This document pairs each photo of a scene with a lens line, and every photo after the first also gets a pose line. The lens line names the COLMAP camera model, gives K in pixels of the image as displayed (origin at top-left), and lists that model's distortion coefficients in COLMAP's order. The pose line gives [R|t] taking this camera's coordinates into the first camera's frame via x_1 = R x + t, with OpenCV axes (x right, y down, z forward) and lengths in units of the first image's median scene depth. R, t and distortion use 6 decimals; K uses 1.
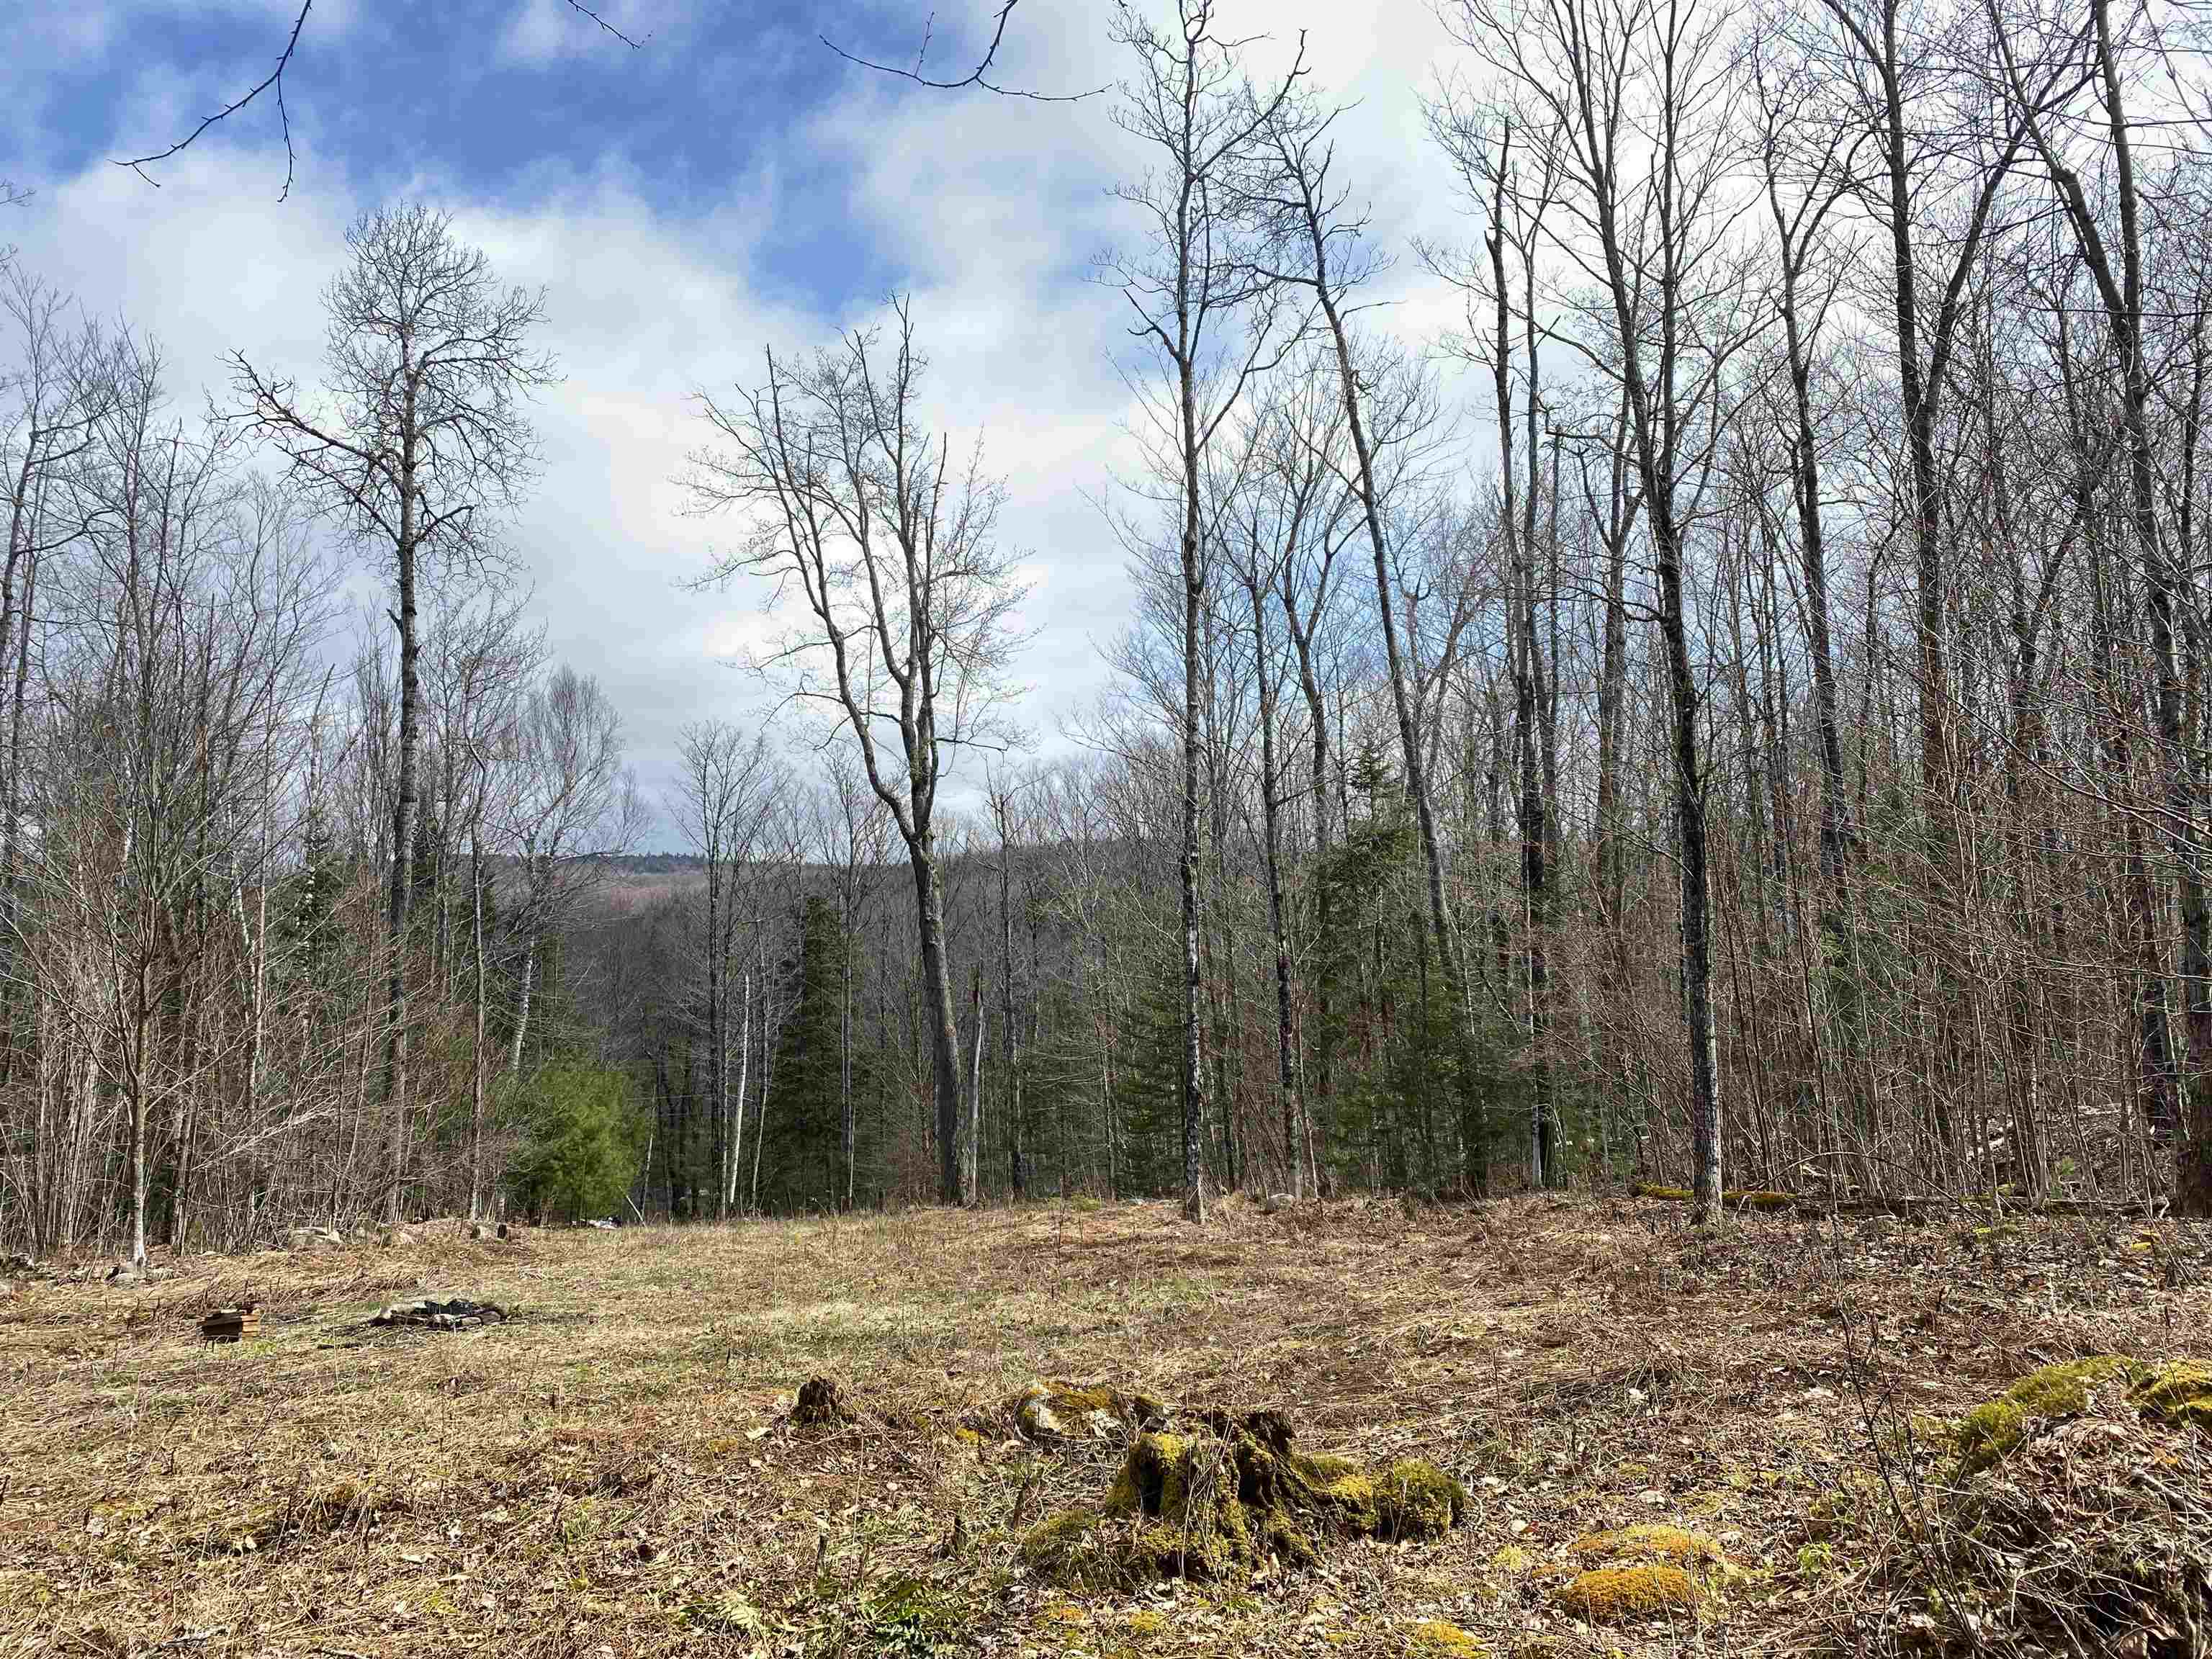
lens RADIAL K [[1651.9, 0, 1099.1], [0, 1651.9, 787.2], [0, 0, 1]] dist [0.054961, -0.151116]
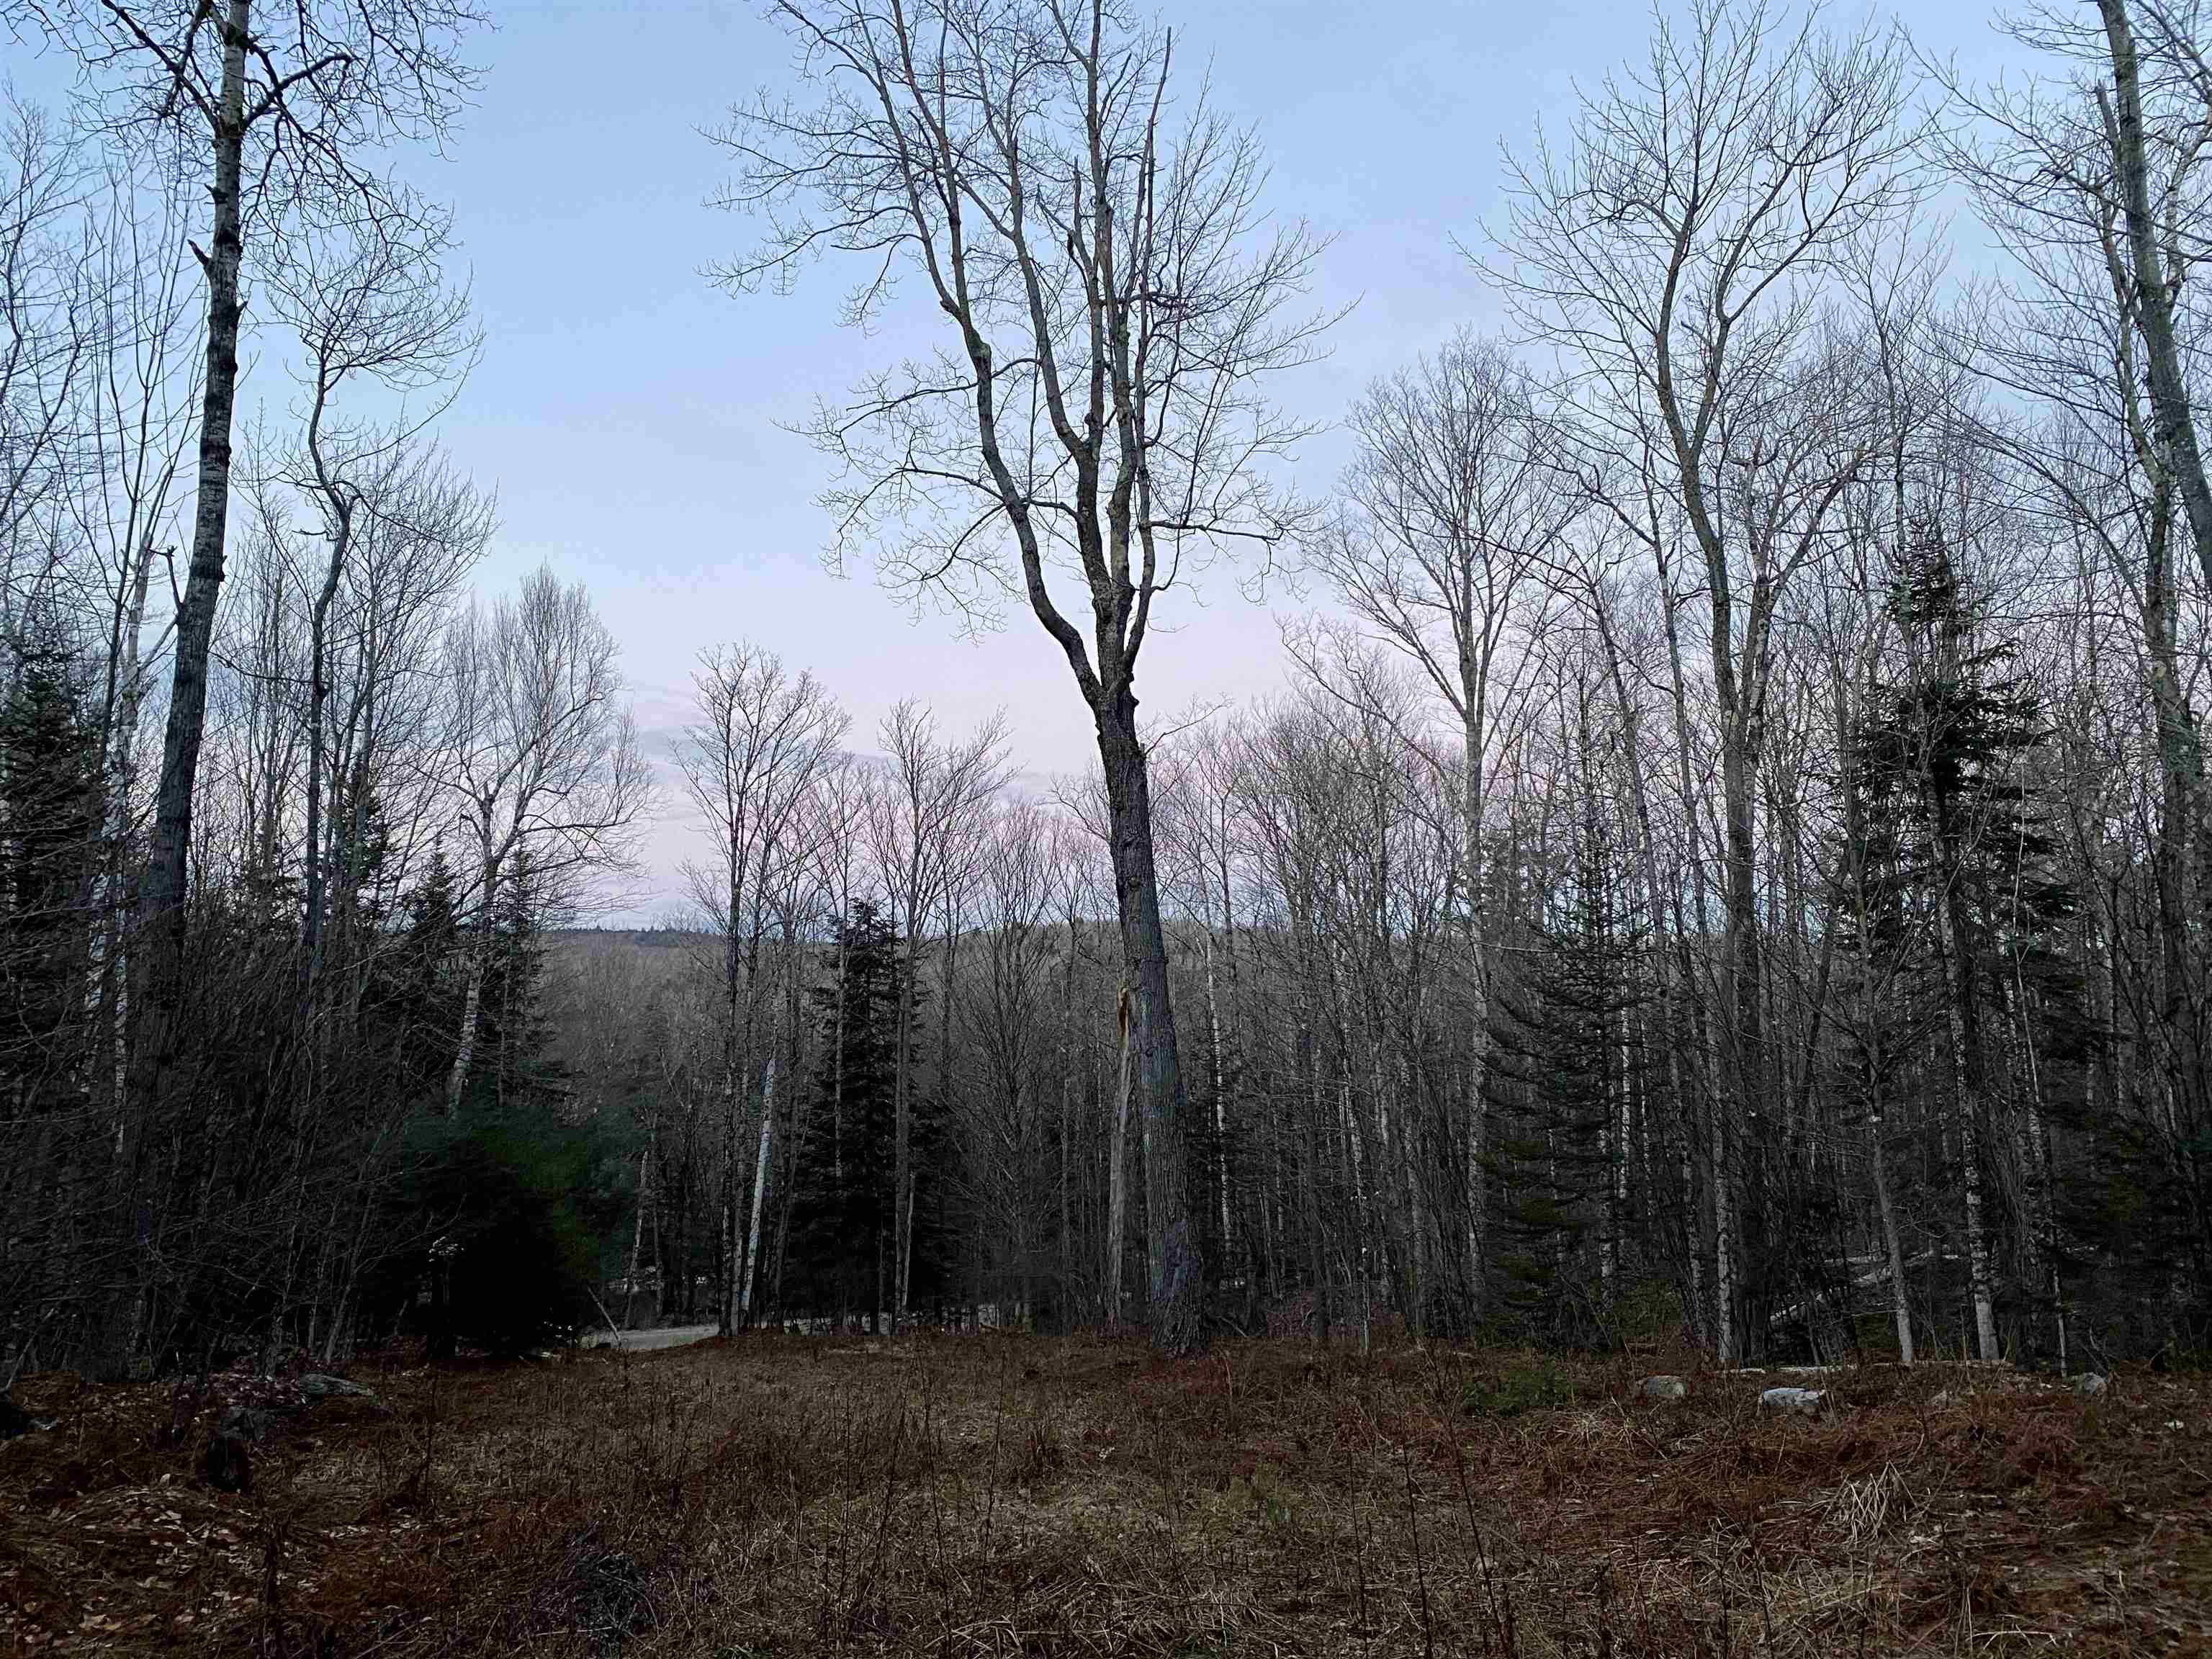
lens RADIAL K [[1706.0, 0, 1100.6], [0, 1706.0, 800.0], [0, 0, 1]] dist [0.060370, -0.106136]
pose [[0.999688, 0.022521, -0.010767, -0.105951], [-0.022934, 0.998937, -0.039978, 0.089620], [0.009856, 0.040213, 0.999143, 0.404567]]
